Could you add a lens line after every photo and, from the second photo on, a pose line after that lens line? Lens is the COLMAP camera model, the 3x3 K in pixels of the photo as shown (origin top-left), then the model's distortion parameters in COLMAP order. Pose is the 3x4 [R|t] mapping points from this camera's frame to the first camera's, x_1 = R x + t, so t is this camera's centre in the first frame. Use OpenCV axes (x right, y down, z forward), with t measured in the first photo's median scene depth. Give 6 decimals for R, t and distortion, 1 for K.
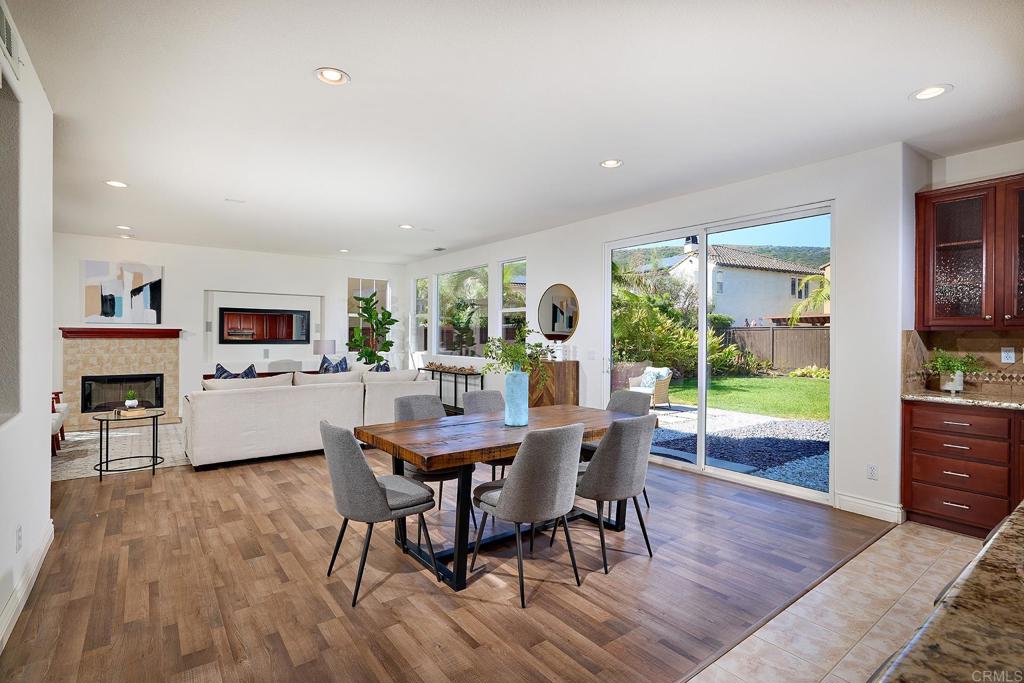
lens RADIAL K [[491.6, 0, 512.0], [0, 491.6, 341.5], [0, 0, 1]] dist [-0.003721, -0.000621]
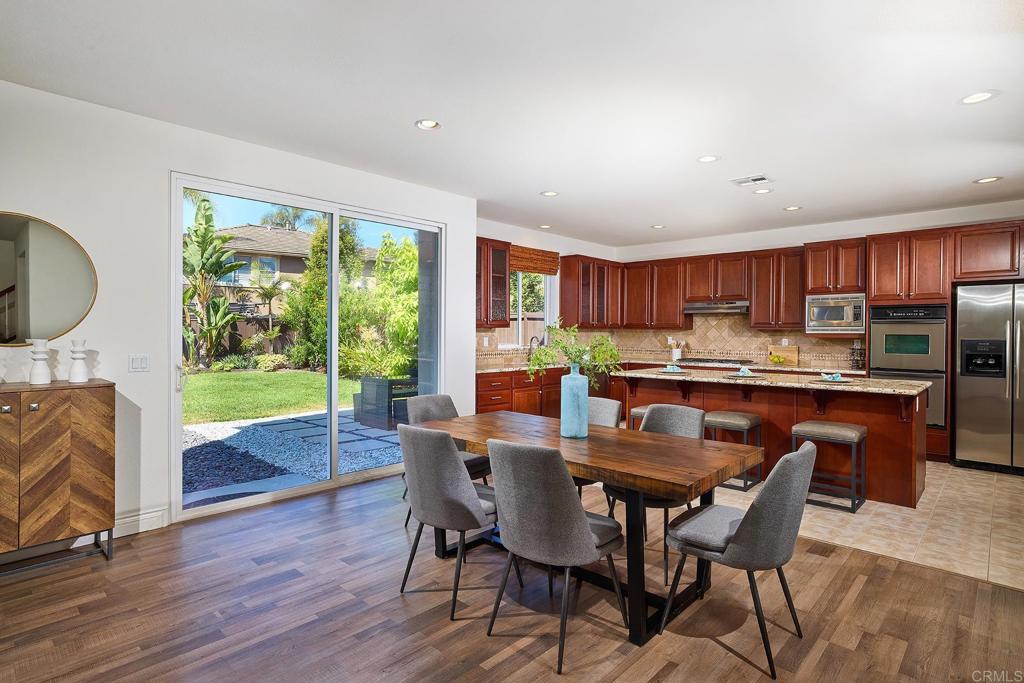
lens RADIAL K [[536.1, 0, 523.5], [0, 536.1, 336.7], [0, 0, 1]] dist [-0.000734, 0.016358]
pose [[-0.187436, -0.016620, 0.982136, -0.403066], [0.003911, 0.999836, 0.017666, -0.011089], [-0.982269, 0.007152, -0.187341, 0.570070]]
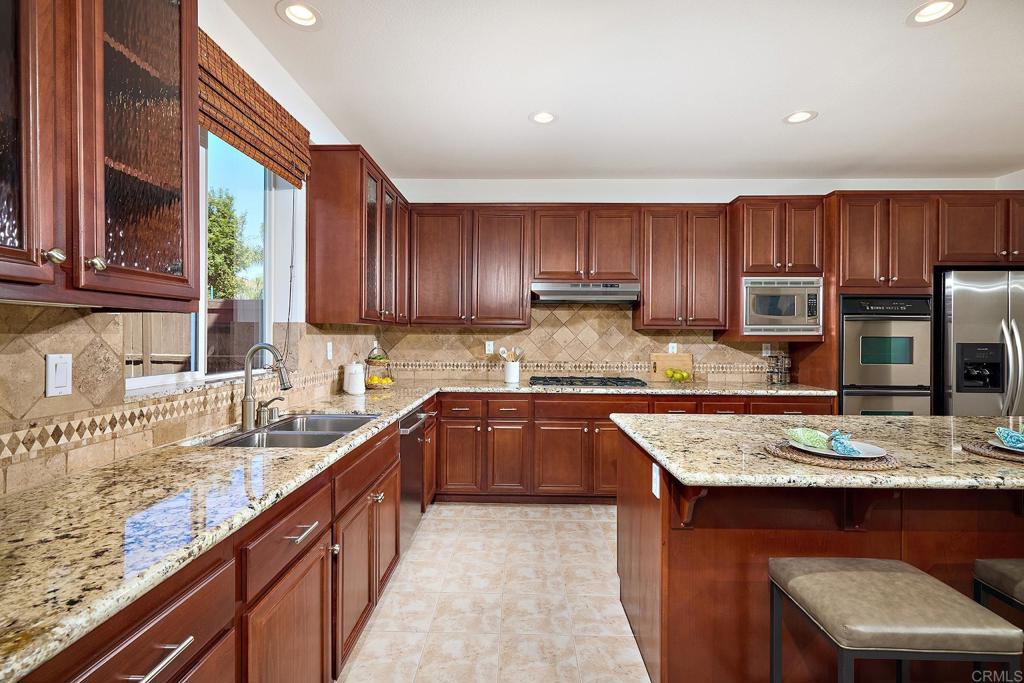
lens RADIAL K [[468.3, 0, 512.0], [0, 468.3, 341.5], [0, 0, 1]] dist [0.001162, -0.000146]
pose [[-0.784580, -0.019307, 0.619727, 0.279057], [-0.004099, 0.999655, 0.025953, -0.004027], [-0.620014, 0.017822, -0.784389, 0.492616]]
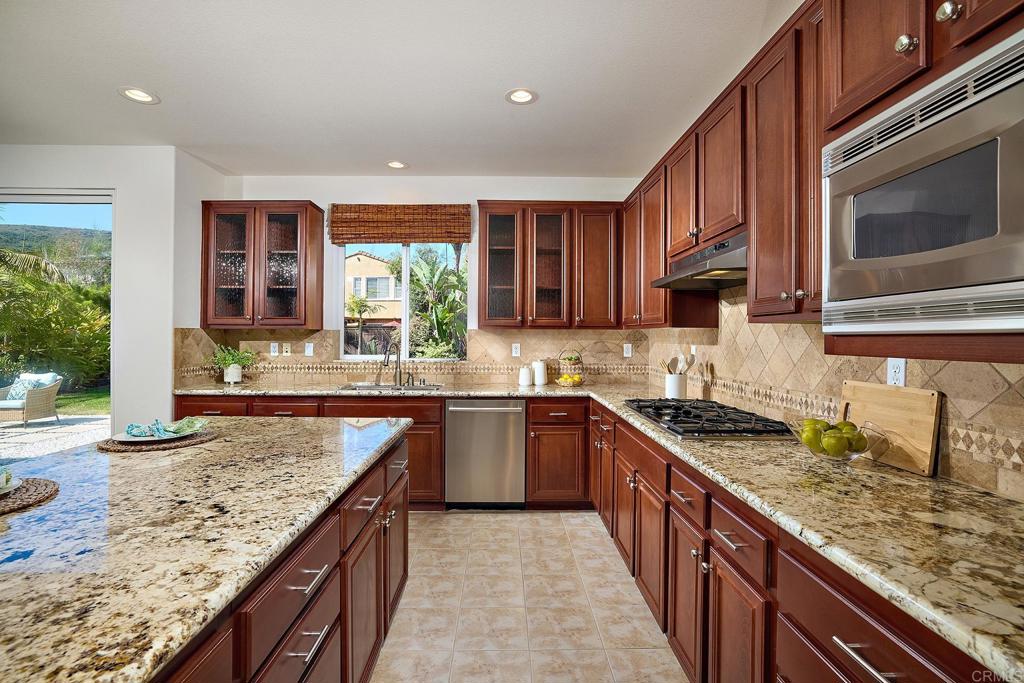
lens RADIAL K [[474.1, 0, 506.7], [0, 474.1, 338.9], [0, 0, 1]] dist [-0.031181, -0.000072]
pose [[0.596177, -0.007408, 0.802818, 0.208090], [0.008930, 0.999957, 0.002596, 0.001763], [-0.802803, 0.005621, 0.596218, -0.077686]]
